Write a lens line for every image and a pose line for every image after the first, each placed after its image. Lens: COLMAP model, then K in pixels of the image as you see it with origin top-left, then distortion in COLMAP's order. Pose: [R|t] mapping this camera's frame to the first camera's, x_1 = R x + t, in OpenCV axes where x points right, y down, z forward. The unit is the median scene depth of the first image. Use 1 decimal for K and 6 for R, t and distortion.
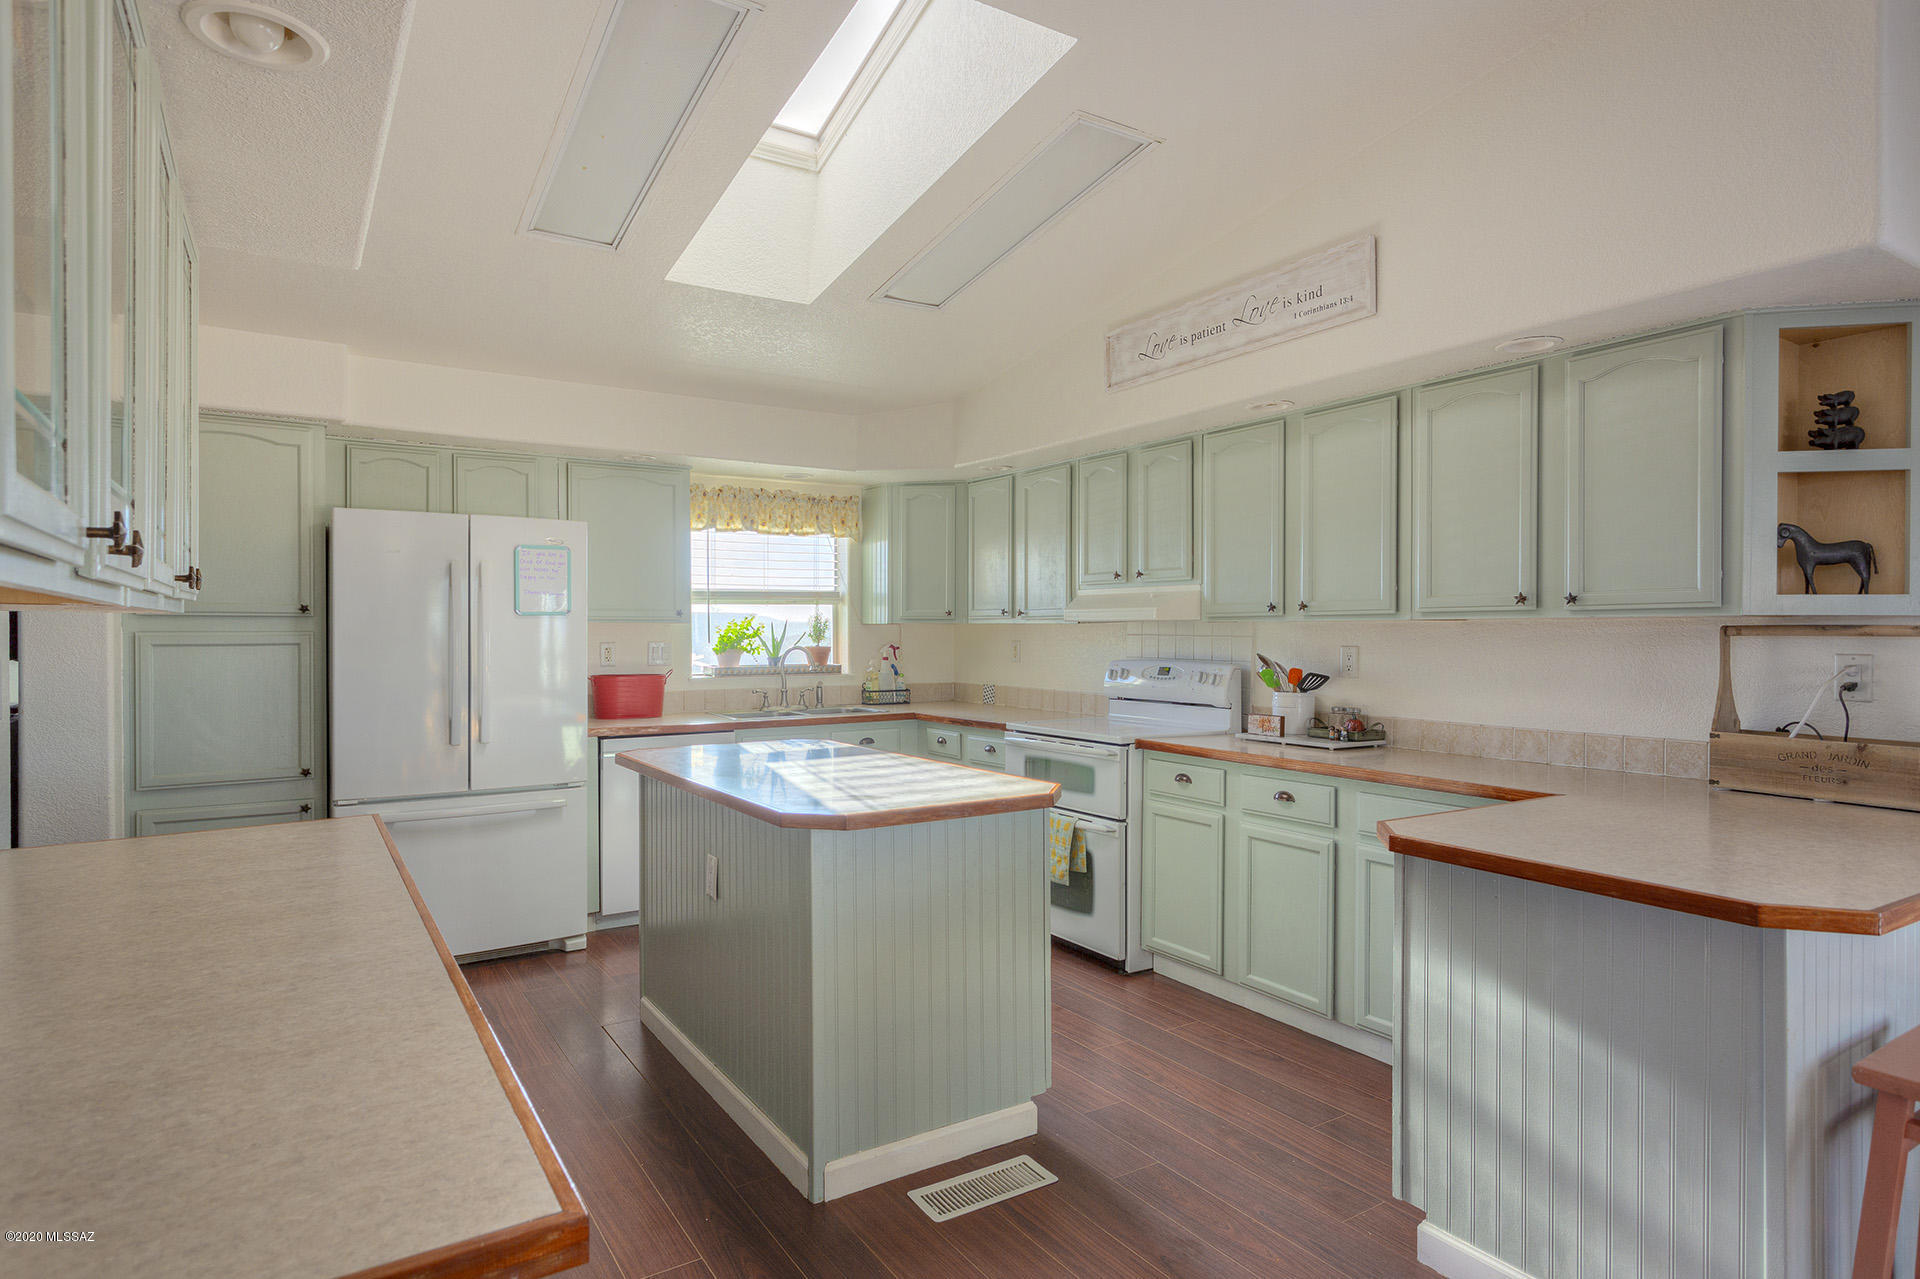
lens RADIAL K [[1066.9, 0, 954.4], [0, 1066.9, 631.6], [0, 0, 1]] dist [0.028293, -0.000203]
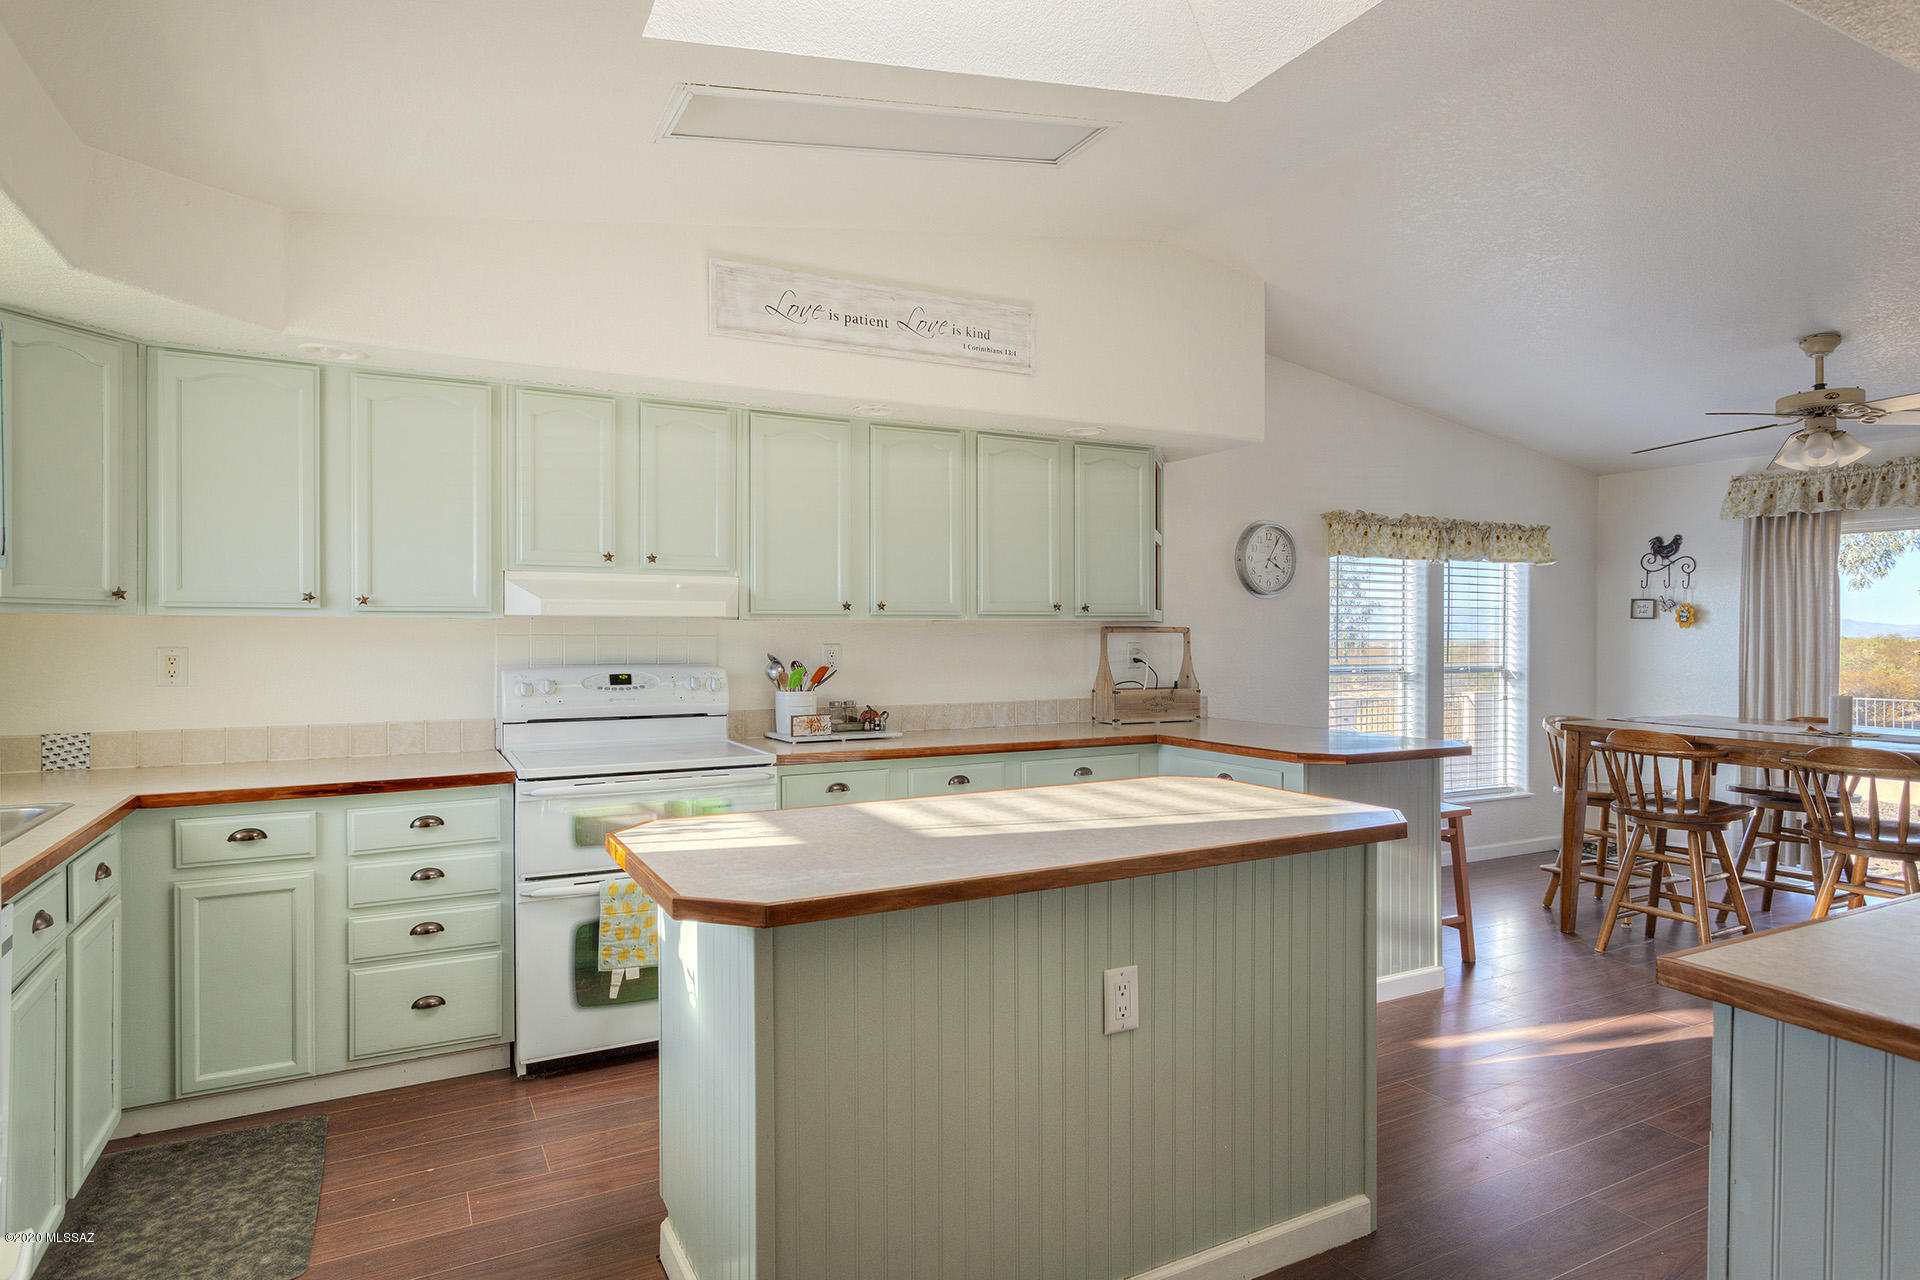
lens RADIAL K [[1066.9, 0, 954.8], [0, 1066.9, 645.9], [0, 0, 1]] dist [0.028293, -0.000203]
pose [[0.081255, -0.011294, 0.996629, -0.712441], [0.003169, 0.999934, 0.011073, 0.004168], [-0.996688, 0.002259, 0.081286, 0.826597]]
